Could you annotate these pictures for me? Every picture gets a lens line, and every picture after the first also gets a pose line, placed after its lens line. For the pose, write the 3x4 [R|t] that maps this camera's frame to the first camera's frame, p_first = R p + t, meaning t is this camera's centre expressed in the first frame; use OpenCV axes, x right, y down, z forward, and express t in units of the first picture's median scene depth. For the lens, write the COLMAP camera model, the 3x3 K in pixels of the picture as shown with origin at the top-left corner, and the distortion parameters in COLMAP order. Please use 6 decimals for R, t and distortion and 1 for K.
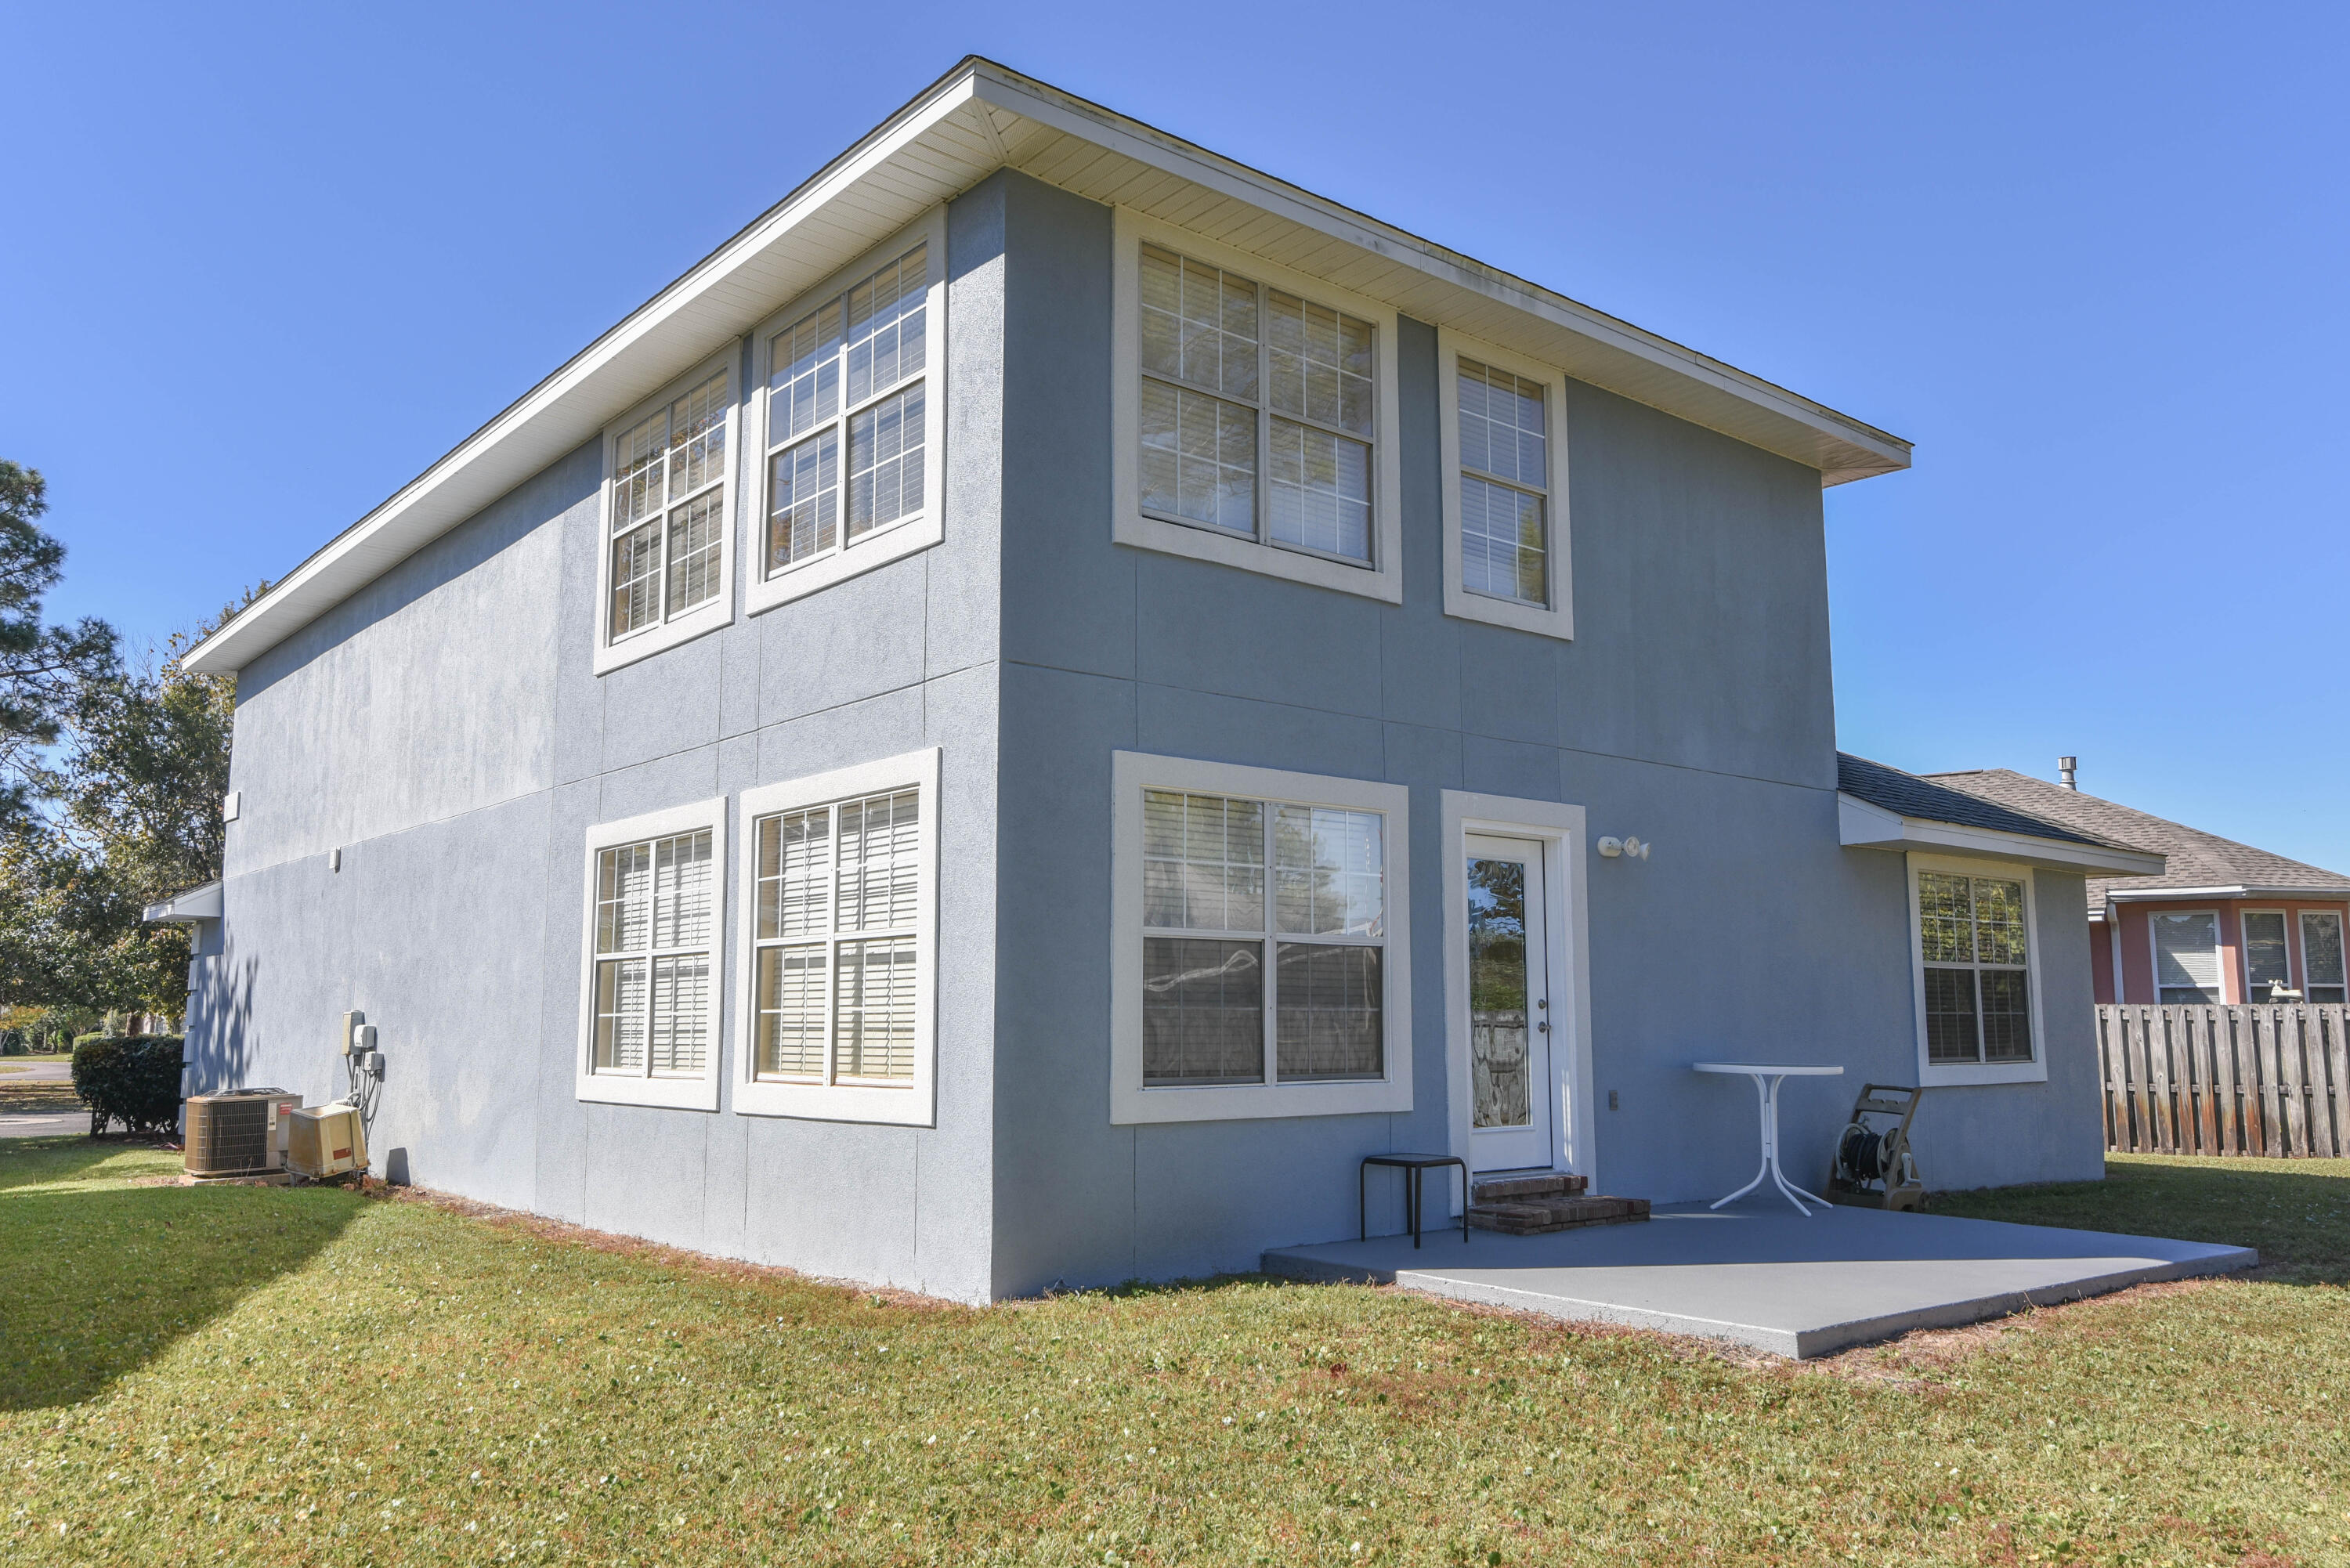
lens RADIAL K [[1775.7, 0, 1175.0], [0, 1775.7, 784.0], [0, 0, 1]] dist [0.004412, 0.001204]
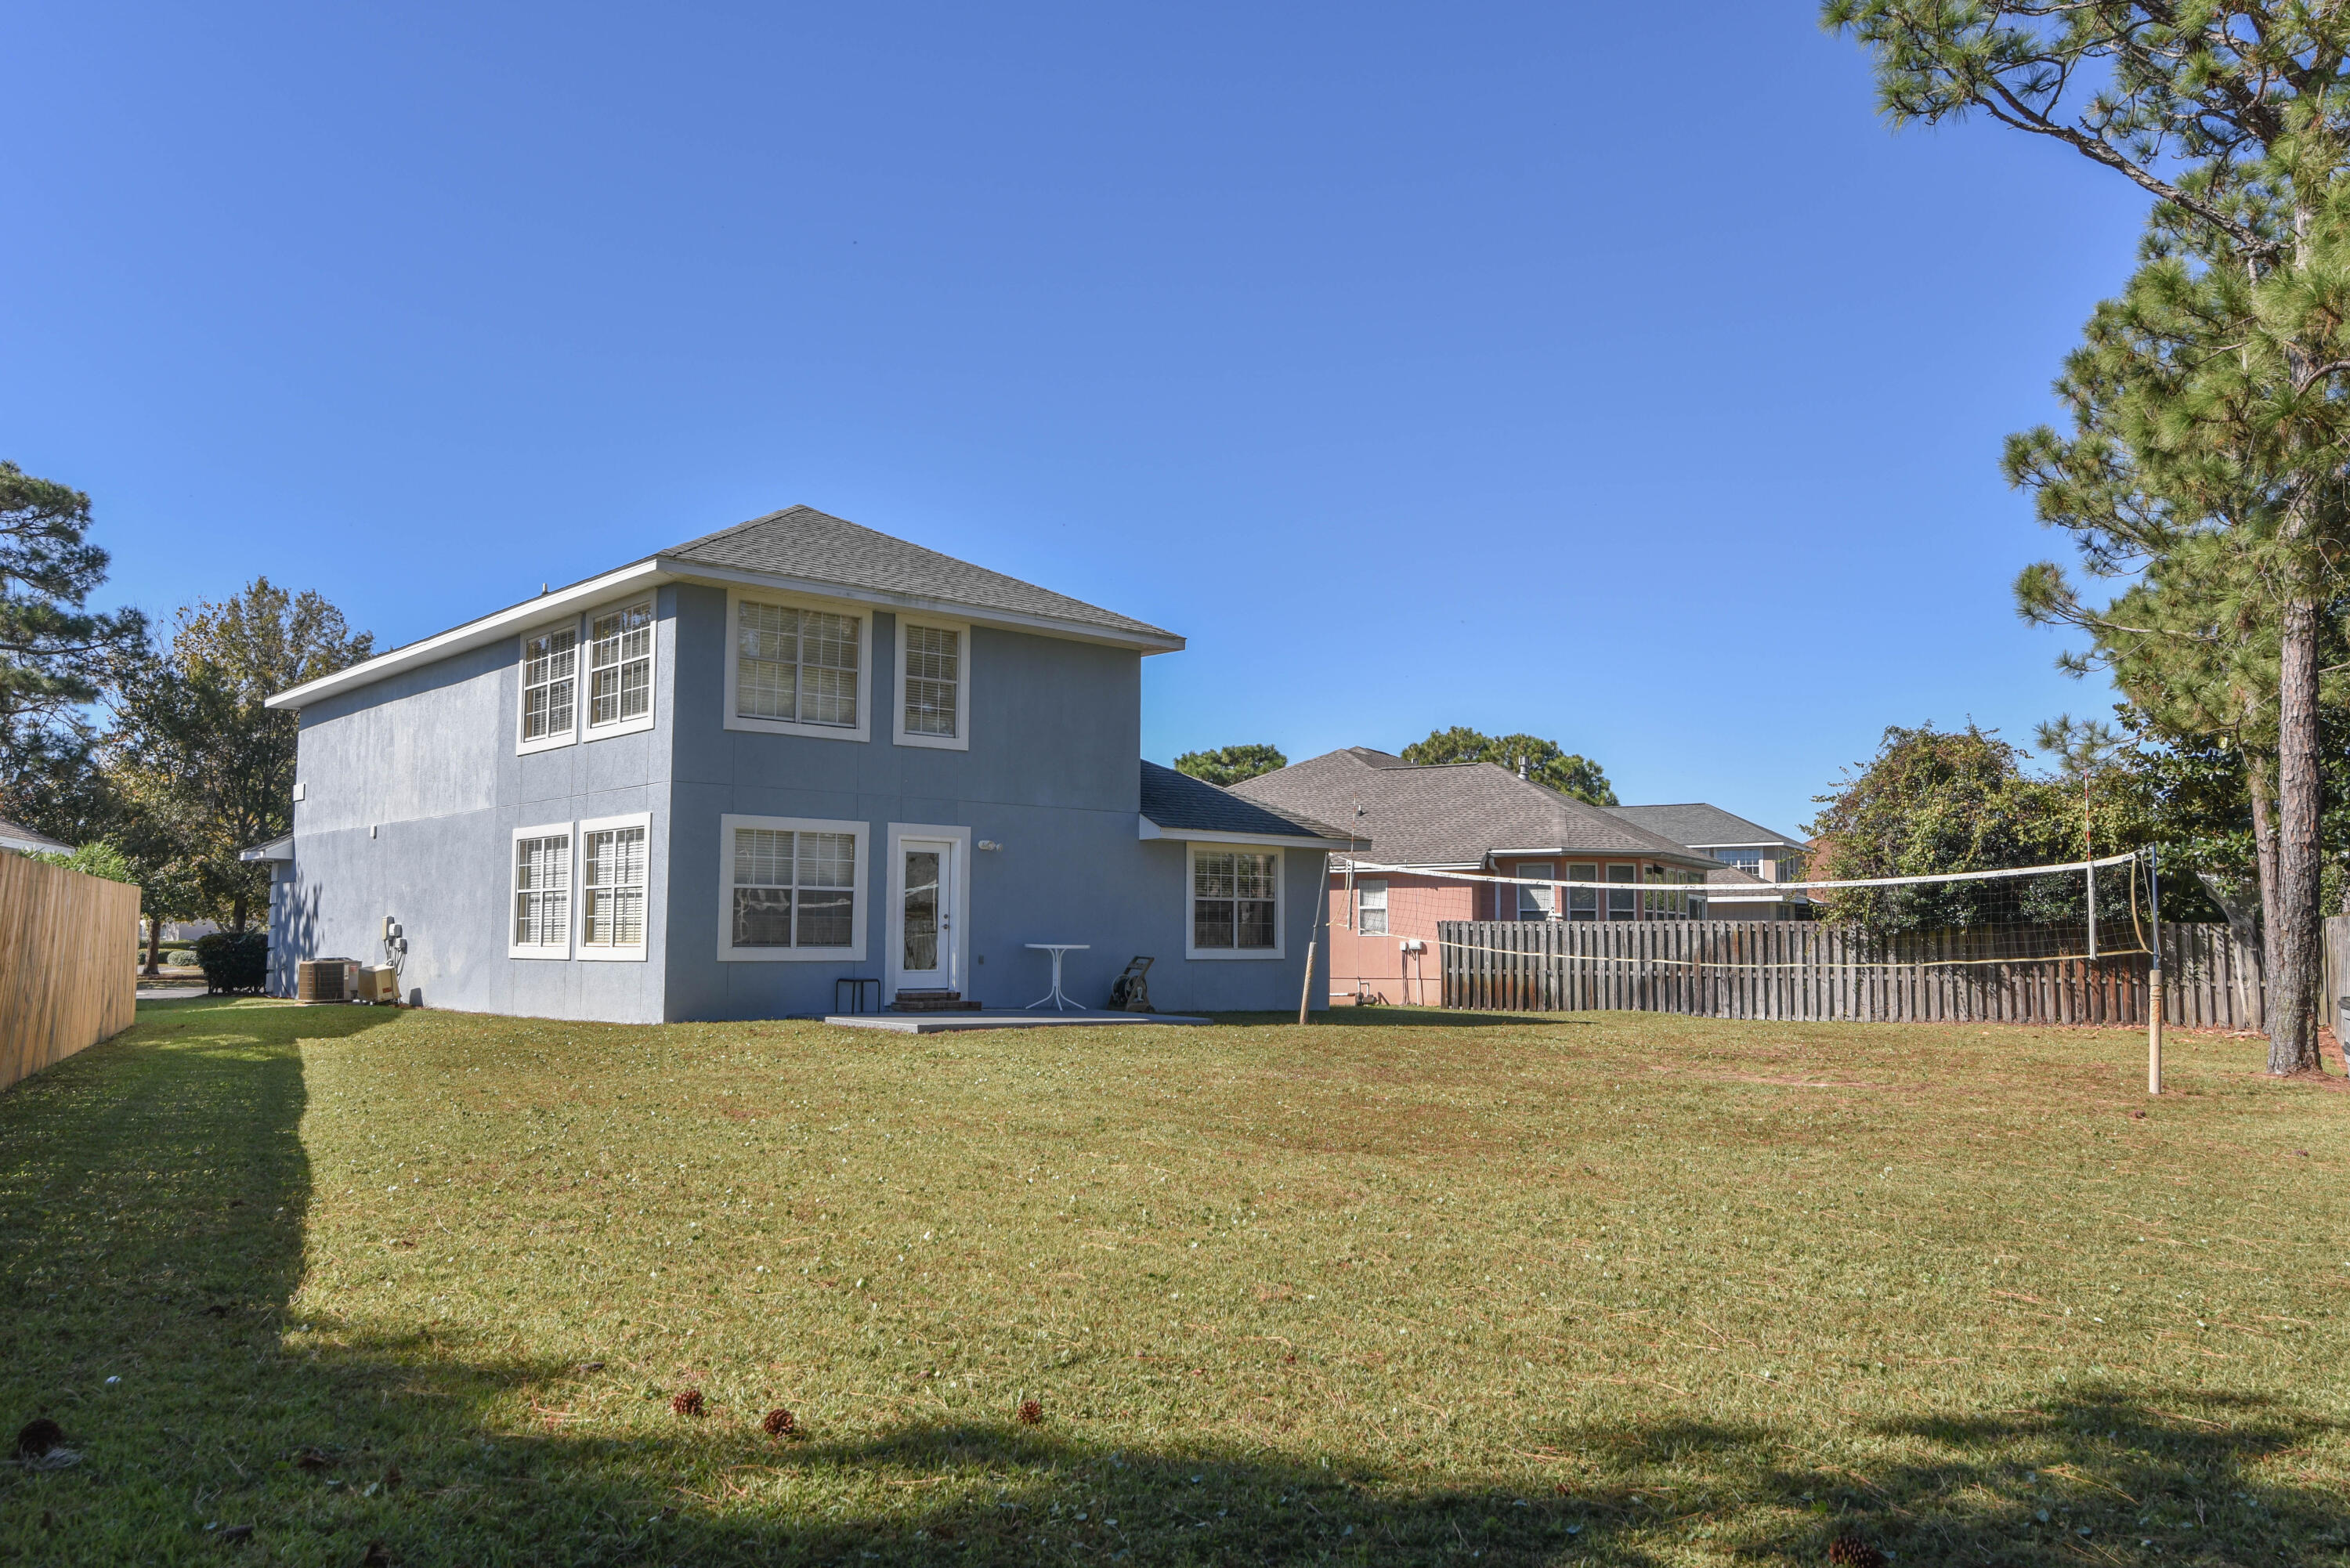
lens RADIAL K [[1775.7, 0, 1175.0], [0, 1775.7, 784.0], [0, 0, 1]] dist [0.004412, 0.001204]
pose [[0.999596, 0.009363, 0.026844, 0.362698], [-0.010602, 0.998866, 0.046407, -0.124209], [-0.026380, -0.046673, 0.998562, -1.026110]]
